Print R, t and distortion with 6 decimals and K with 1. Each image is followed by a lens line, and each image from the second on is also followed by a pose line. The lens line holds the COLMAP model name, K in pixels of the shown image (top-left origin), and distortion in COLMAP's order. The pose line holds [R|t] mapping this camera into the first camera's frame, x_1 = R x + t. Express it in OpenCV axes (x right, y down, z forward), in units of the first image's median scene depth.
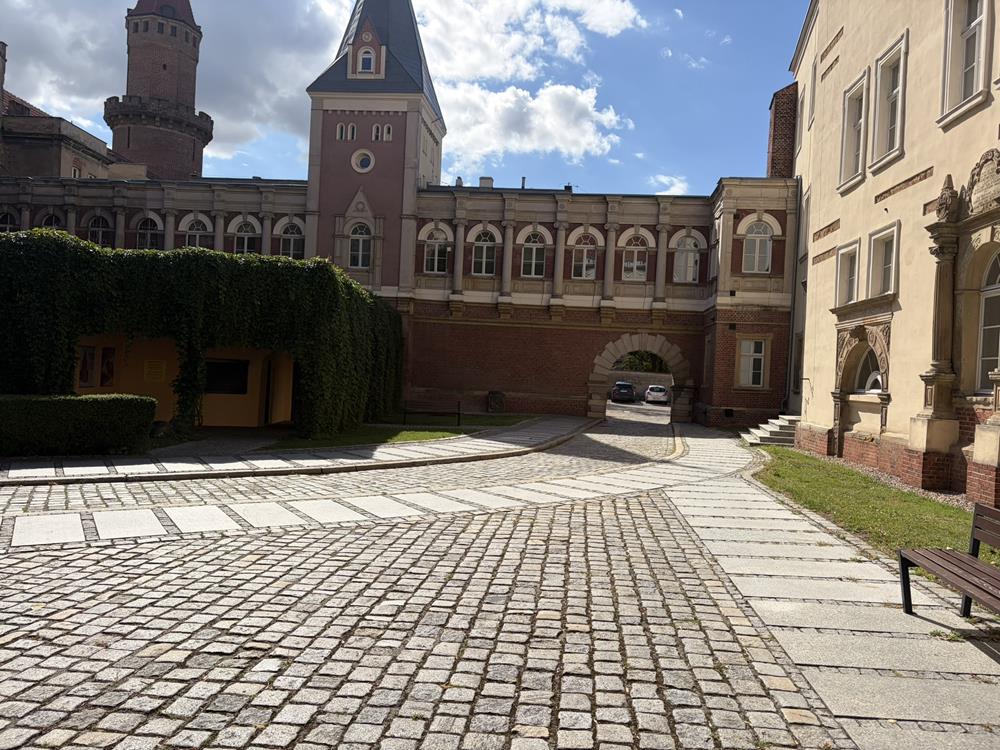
lens RADIAL K [[755.4, 0, 500.0], [0, 755.4, 375.0], [0, 0, 1]] dist [0.003650, 0.002750]
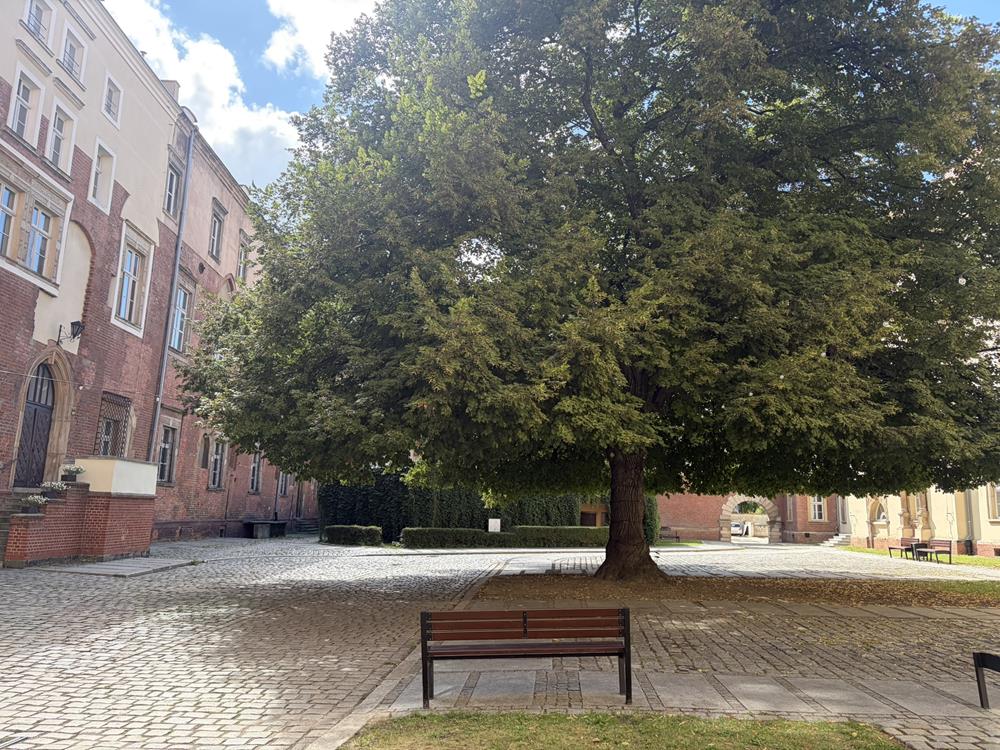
lens RADIAL K [[755.4, 0, 500.0], [0, 755.4, 375.0], [0, 0, 1]] dist [0.003650, 0.002750]
pose [[0.999663, -0.025726, -0.003453, -0.431002], [0.024638, 0.982302, -0.185674, -0.009726], [0.008168, 0.185527, 0.982605, -0.892520]]
